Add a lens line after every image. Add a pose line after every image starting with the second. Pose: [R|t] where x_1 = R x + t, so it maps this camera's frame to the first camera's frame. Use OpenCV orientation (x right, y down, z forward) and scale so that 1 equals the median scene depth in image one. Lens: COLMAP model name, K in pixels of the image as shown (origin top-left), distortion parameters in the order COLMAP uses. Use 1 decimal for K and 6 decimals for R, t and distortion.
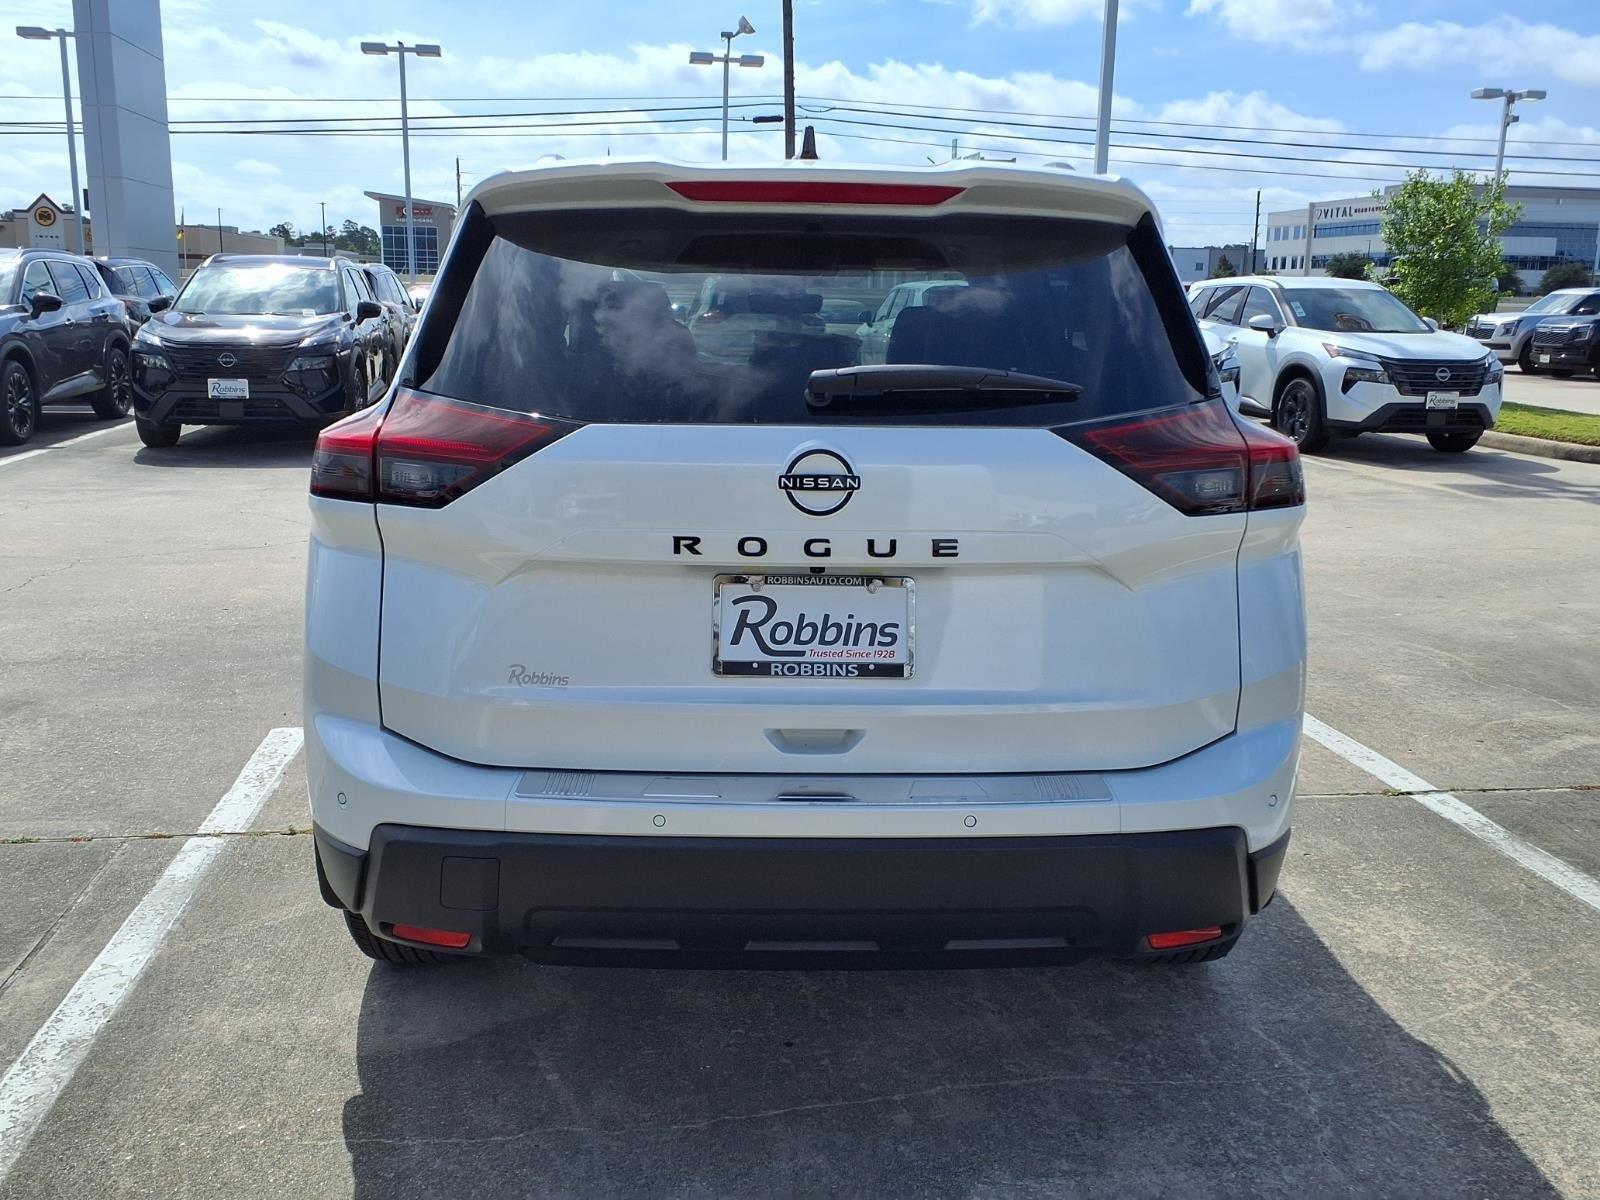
lens RADIAL K [[1537.1, 0, 772.1], [0, 1537.1, 555.4], [0, 0, 1]] dist [0.022043, 0.000000]
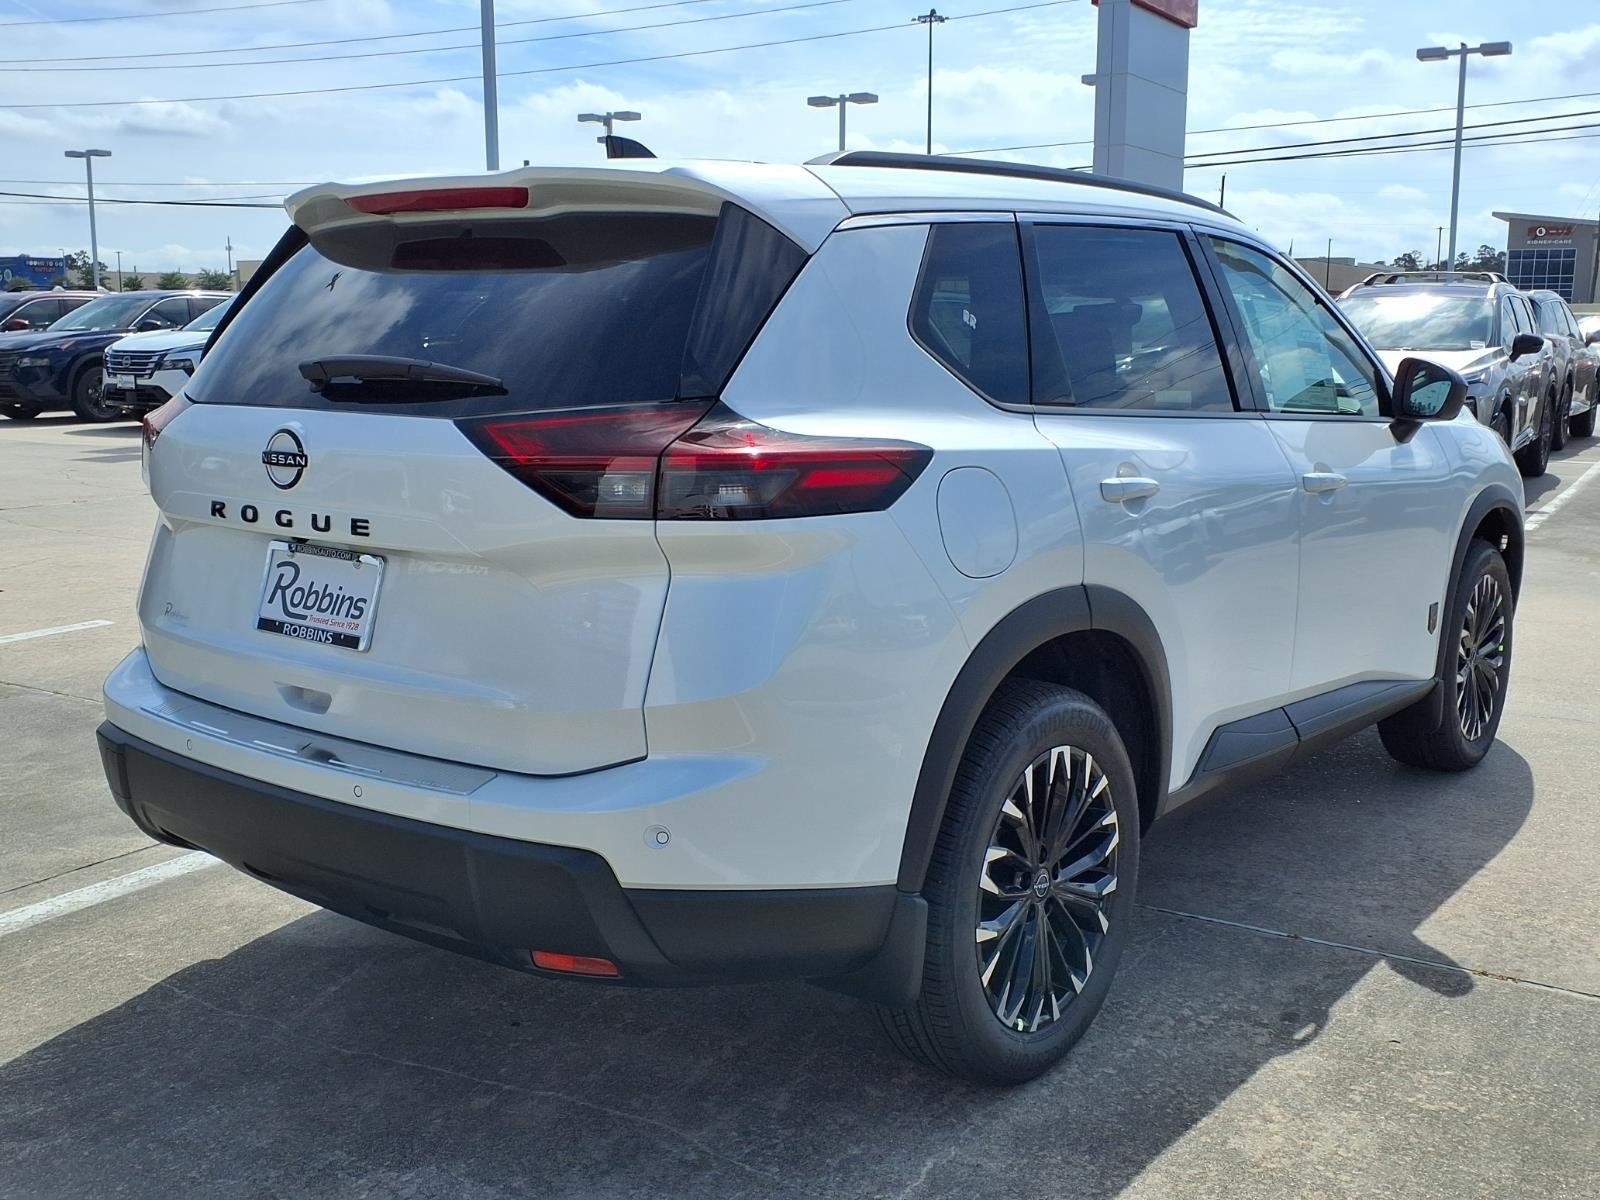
lens RADIAL K [[1609.5, 0, 809.1], [0, 1609.5, 594.7], [0, 0, 1]] dist [0.052389, 0.000000]
pose [[0.766043, 0.096153, -0.635557, 0.554456], [-0.100283, 0.994519, 0.029588, -0.012010], [0.634918, 0.041070, 0.771487, 0.184445]]
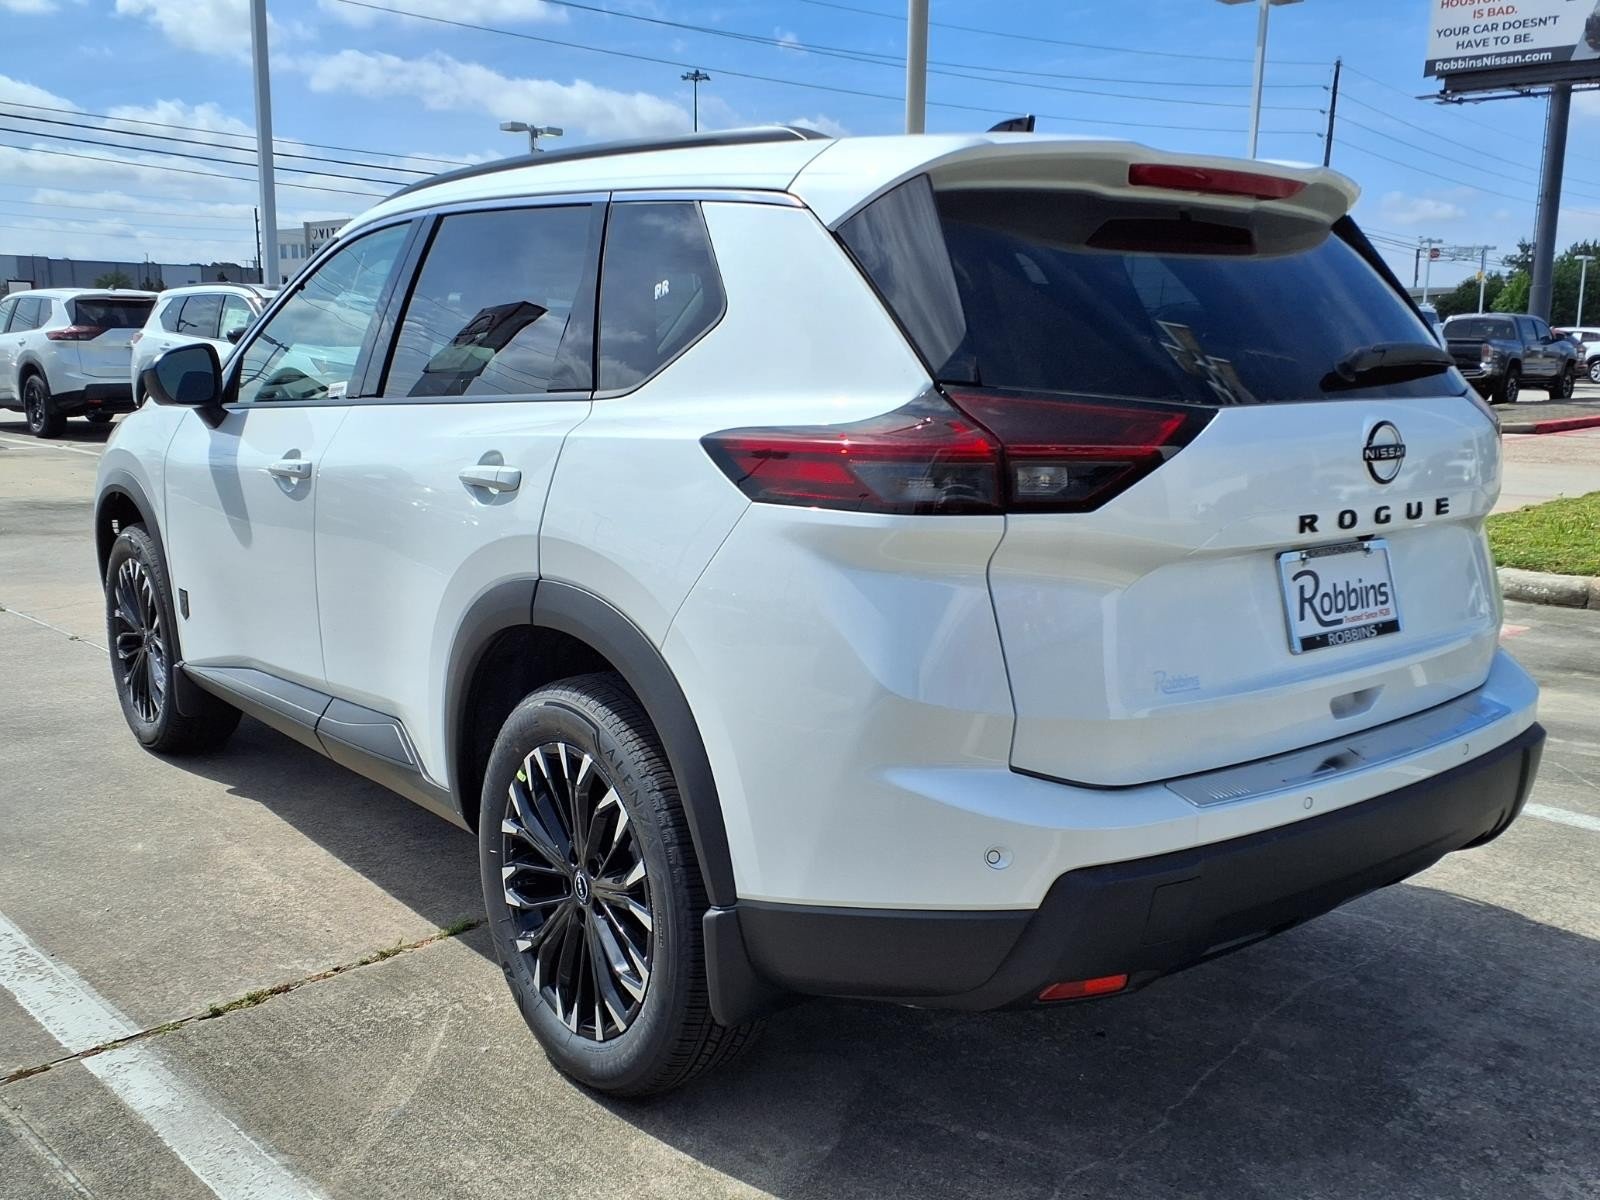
lens RADIAL K [[1537.1, 0, 824.0], [0, 1537.1, 606.1], [0, 0, 1]] dist [0.022043, 0.000000]
pose [[0.779183, -0.120665, 0.615072, -0.482969], [0.109007, 0.992428, 0.056603, -0.023295], [-0.617244, 0.022943, 0.786437, 0.215931]]
